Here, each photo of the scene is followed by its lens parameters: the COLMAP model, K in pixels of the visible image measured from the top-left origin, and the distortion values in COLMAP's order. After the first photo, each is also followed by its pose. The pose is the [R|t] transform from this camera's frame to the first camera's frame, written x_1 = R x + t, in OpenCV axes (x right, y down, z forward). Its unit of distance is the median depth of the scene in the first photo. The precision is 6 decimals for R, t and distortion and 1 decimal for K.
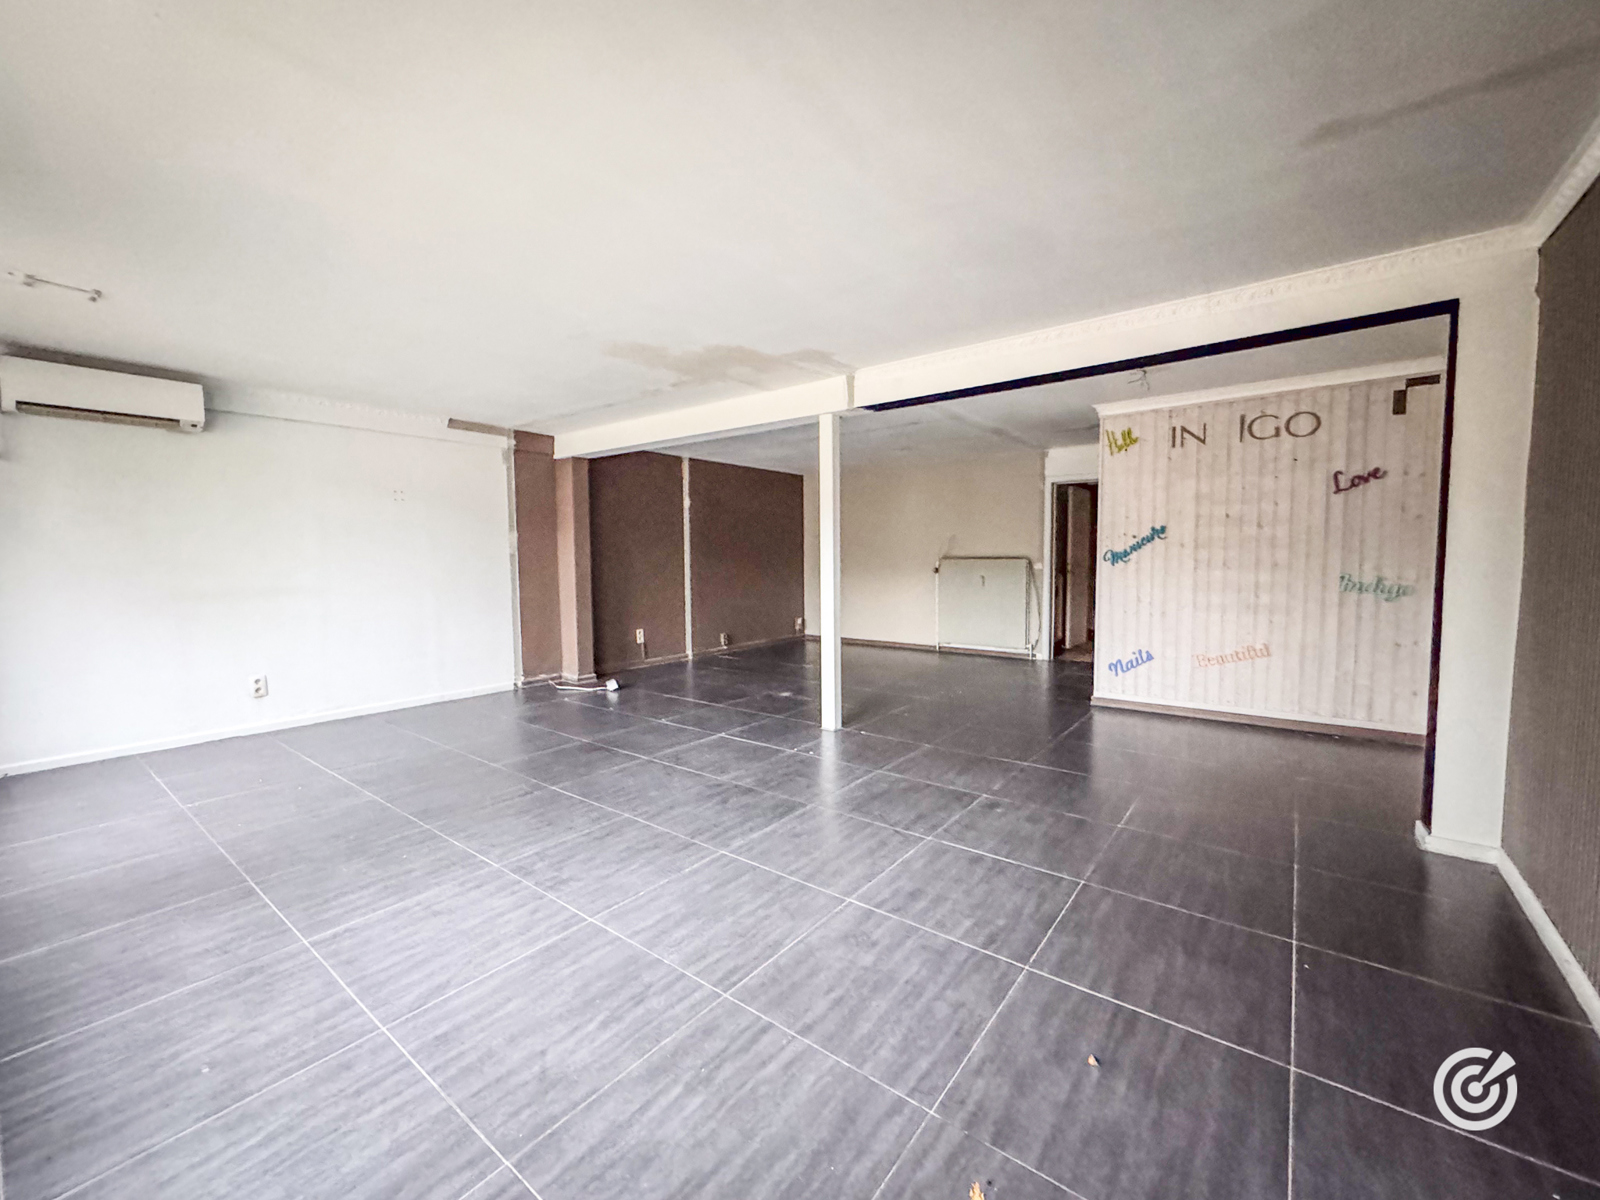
lens RADIAL K [[640.5, 0, 790.9], [0, 640.5, 602.2], [0, 0, 1]] dist [-0.003598, -0.000071]
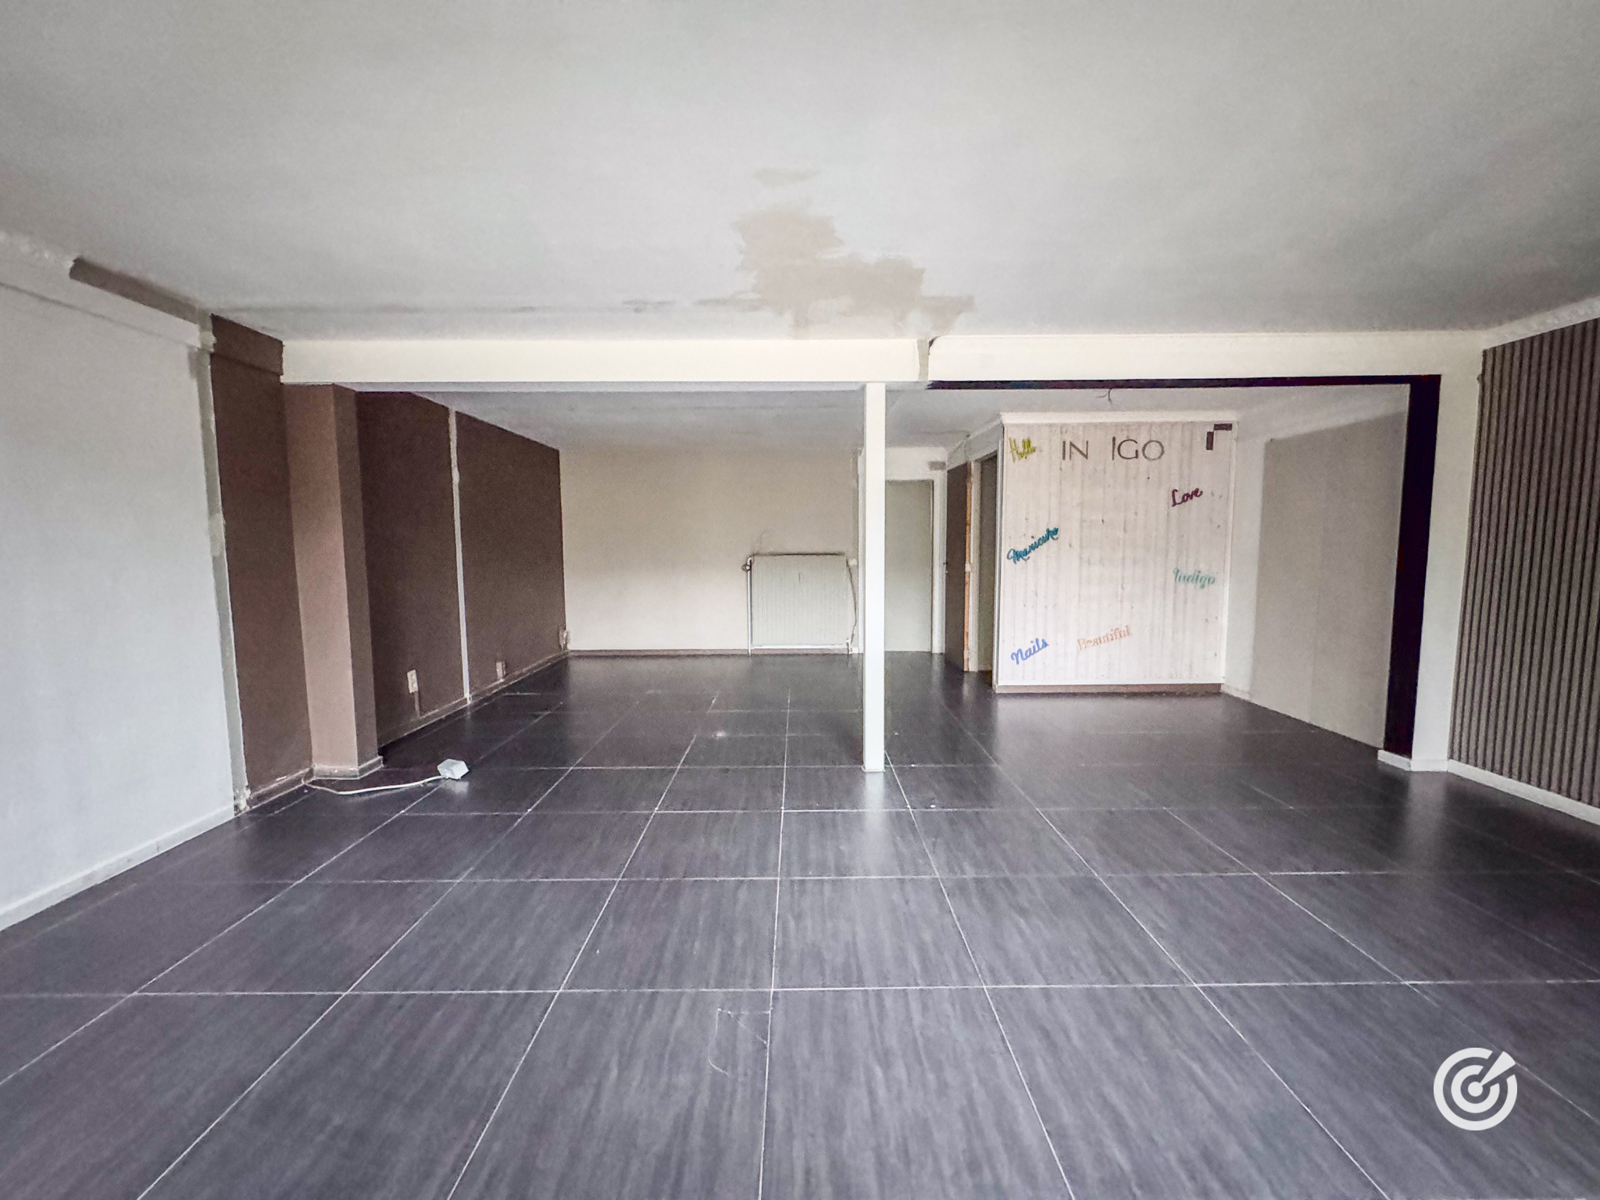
lens RADIAL K [[640.5, 0, 804.3], [0, 640.5, 597.8], [0, 0, 1]] dist [-0.003598, -0.000071]
pose [[0.788965, -0.048716, 0.612504, -0.505749], [0.044257, 0.998768, 0.022431, -0.044256], [-0.612842, 0.009410, 0.790150, 0.409539]]
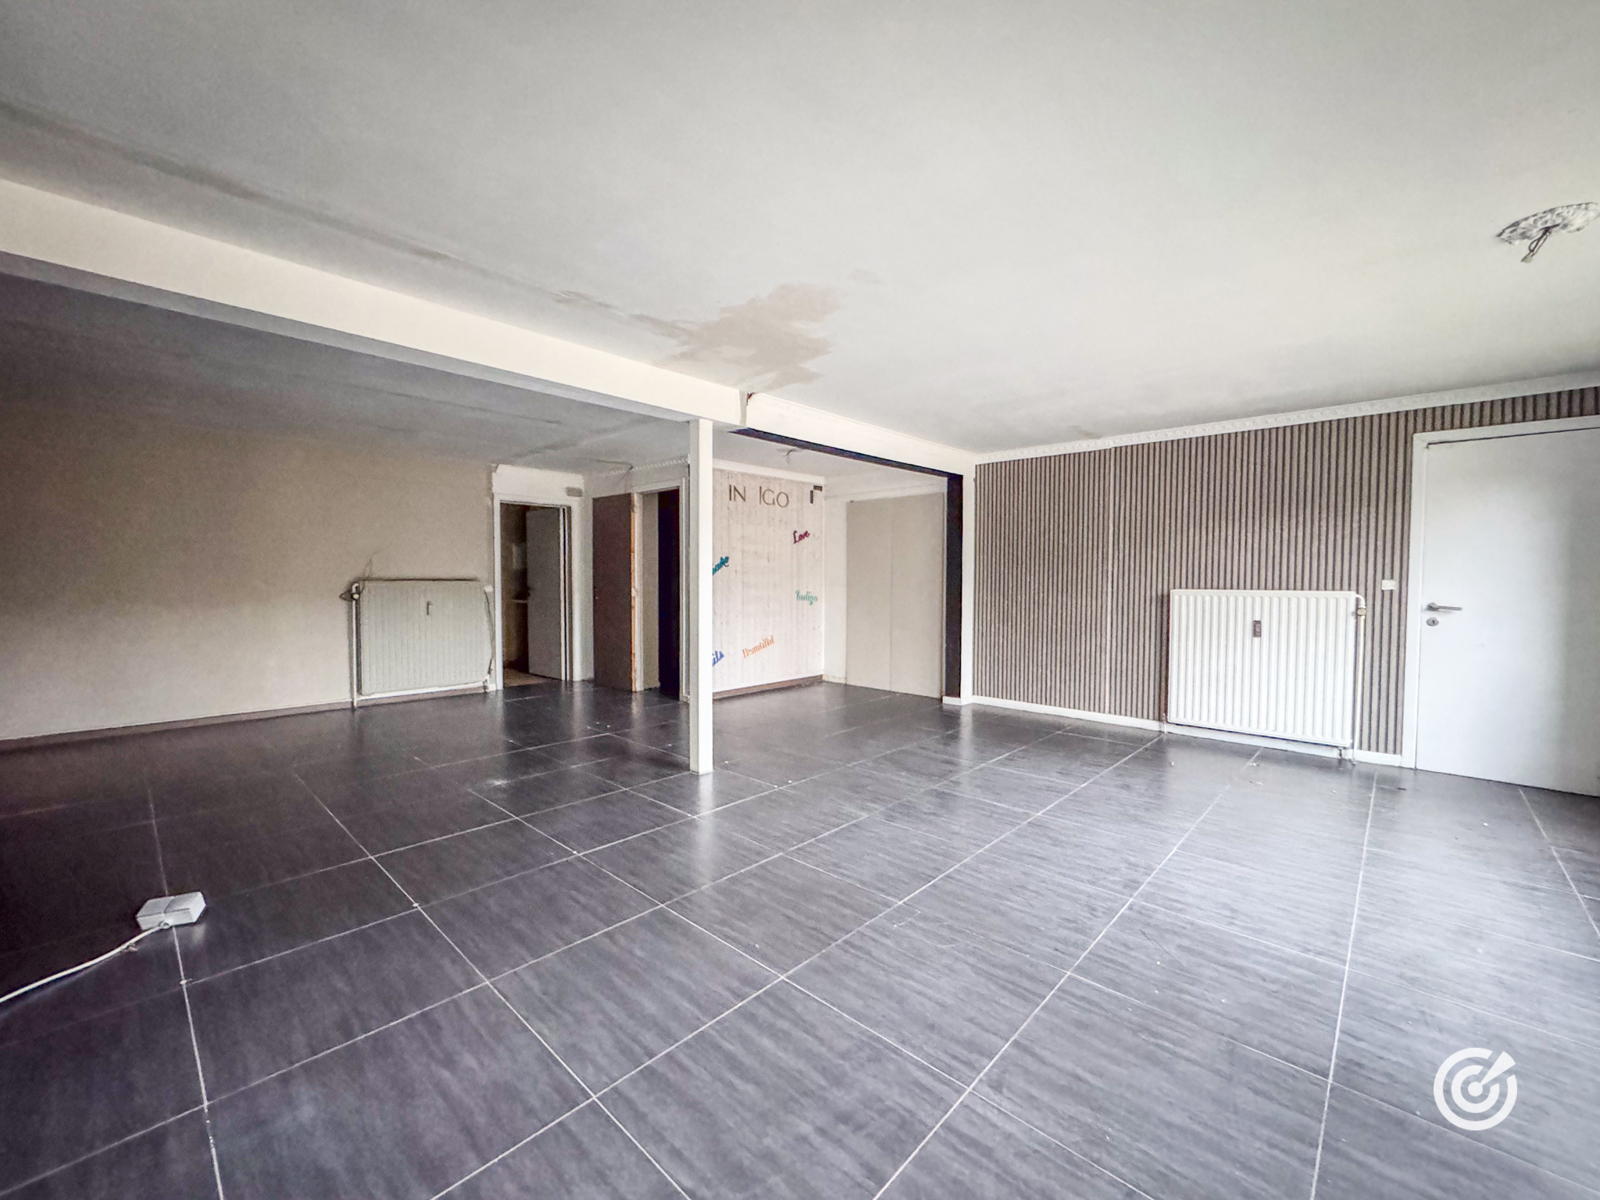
lens RADIAL K [[640.5, 0, 806.3], [0, 640.5, 607.6], [0, 0, 1]] dist [-0.003598, -0.000071]
pose [[0.095732, -0.039800, 0.994611, -0.808139], [0.067186, 0.997180, 0.033436, -0.050119], [-0.993137, 0.063623, 0.098136, 0.762914]]
